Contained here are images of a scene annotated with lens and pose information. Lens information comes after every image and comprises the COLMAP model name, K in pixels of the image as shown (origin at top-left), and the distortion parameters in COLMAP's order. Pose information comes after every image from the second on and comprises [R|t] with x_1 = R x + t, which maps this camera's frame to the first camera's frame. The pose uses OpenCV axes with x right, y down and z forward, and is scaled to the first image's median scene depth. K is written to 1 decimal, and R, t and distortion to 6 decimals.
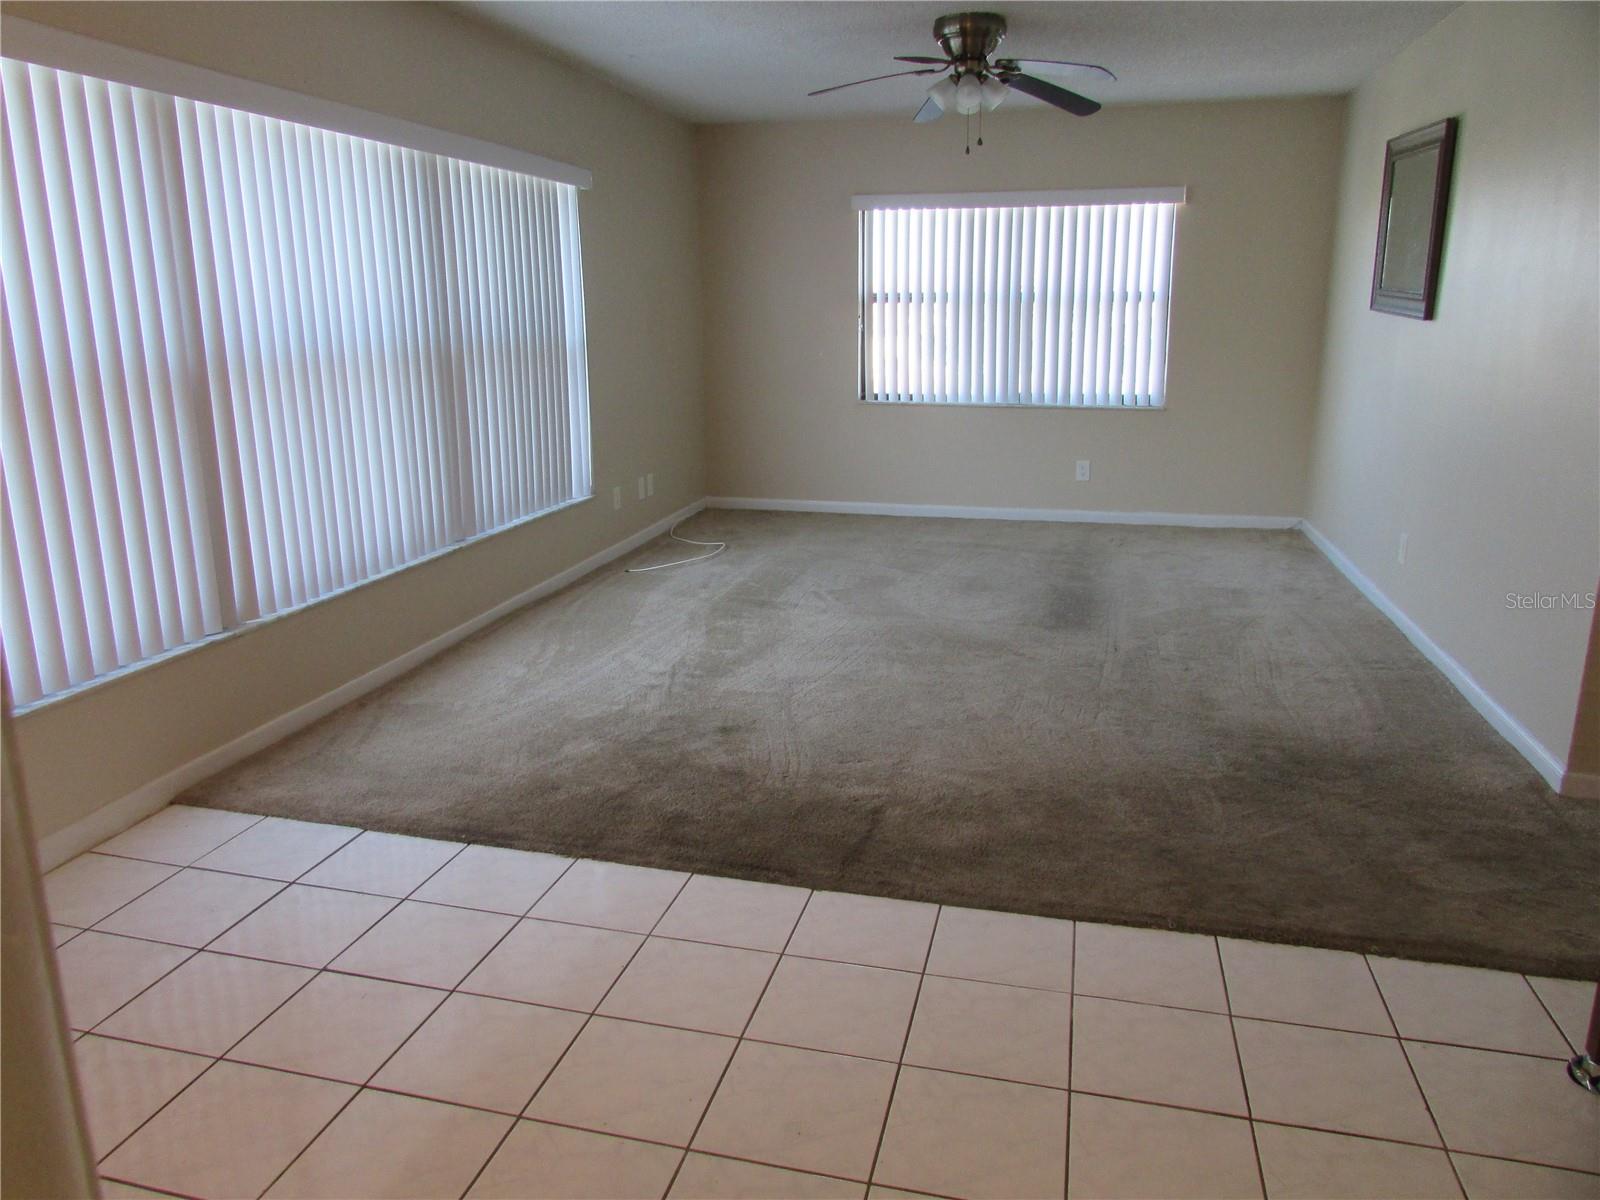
lens RADIAL K [[1134.5, 0, 775.7], [0, 1134.5, 593.9], [0, 0, 1]] dist [-0.044114, 0.031673]
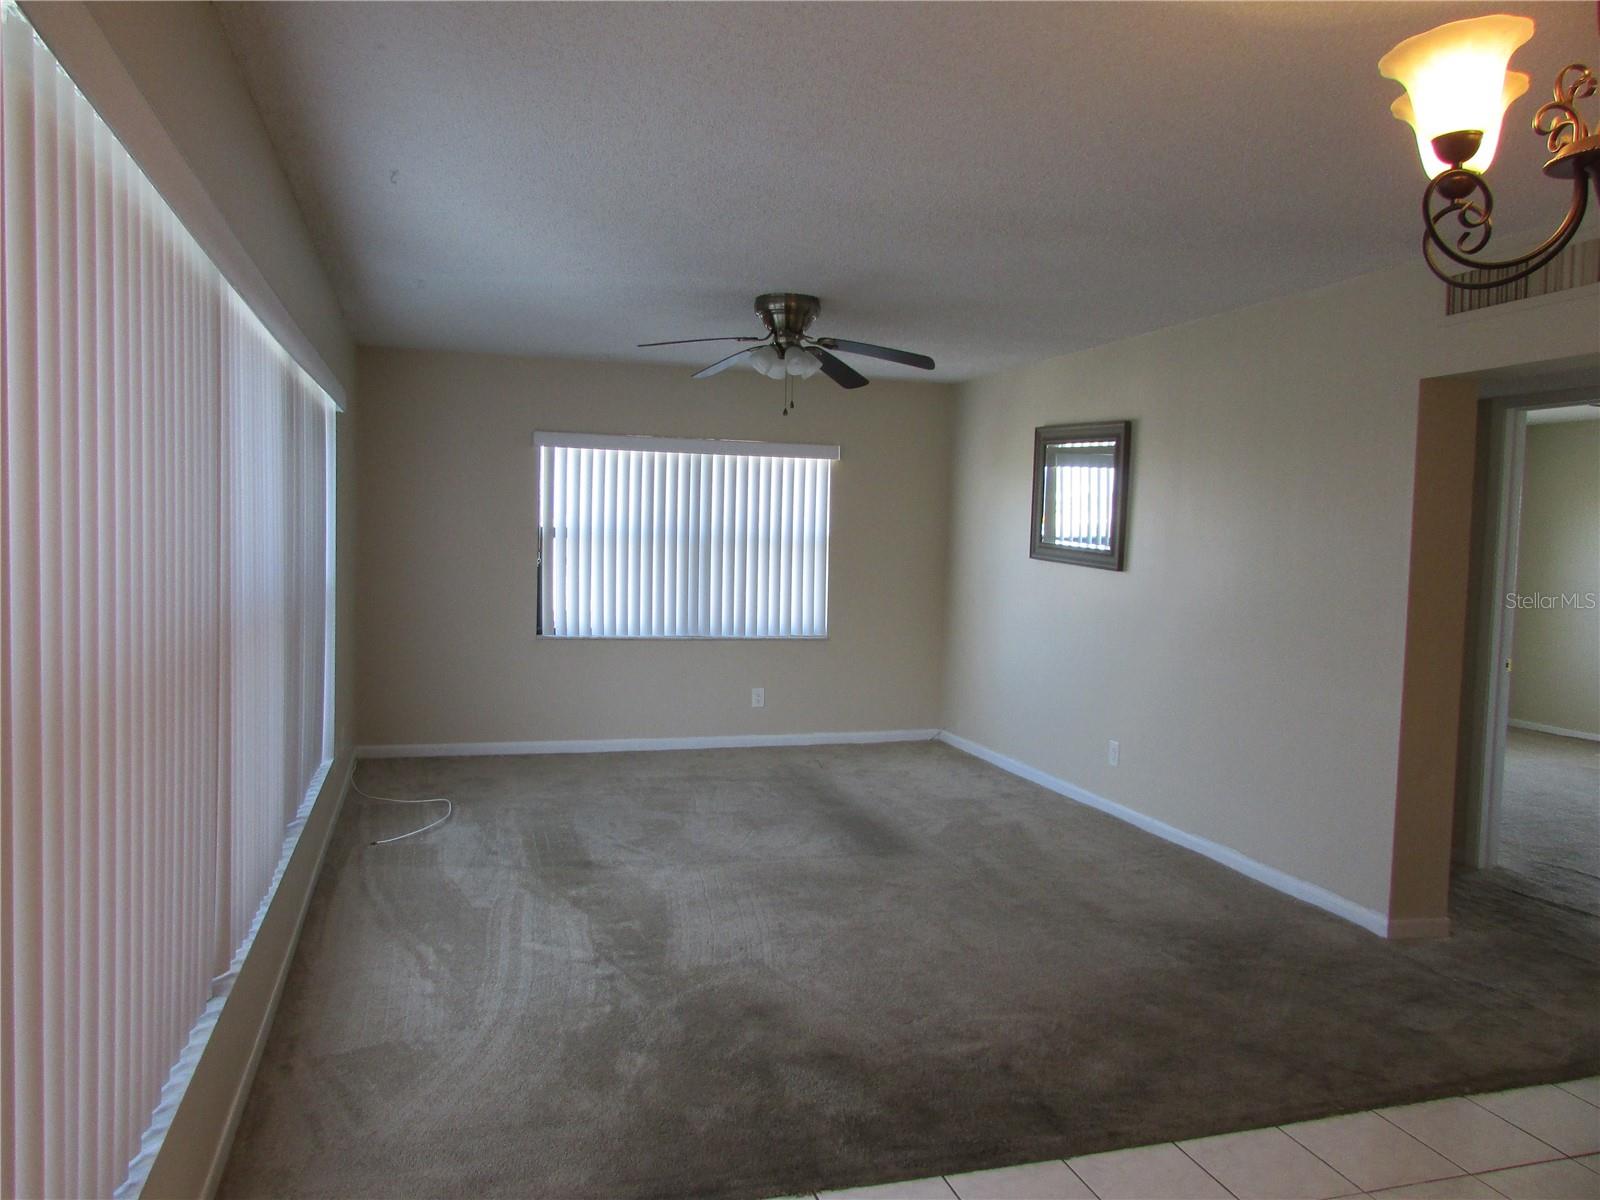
lens RADIAL K [[1134.5, 0, 775.7], [0, 1134.5, 593.9], [0, 0, 1]] dist [-0.044114, 0.031673]
pose [[0.859537, -0.000921, 0.511073, -0.403899], [0.096172, 0.982425, -0.159974, -0.052735], [-0.501944, 0.186655, 0.844519, 0.126669]]
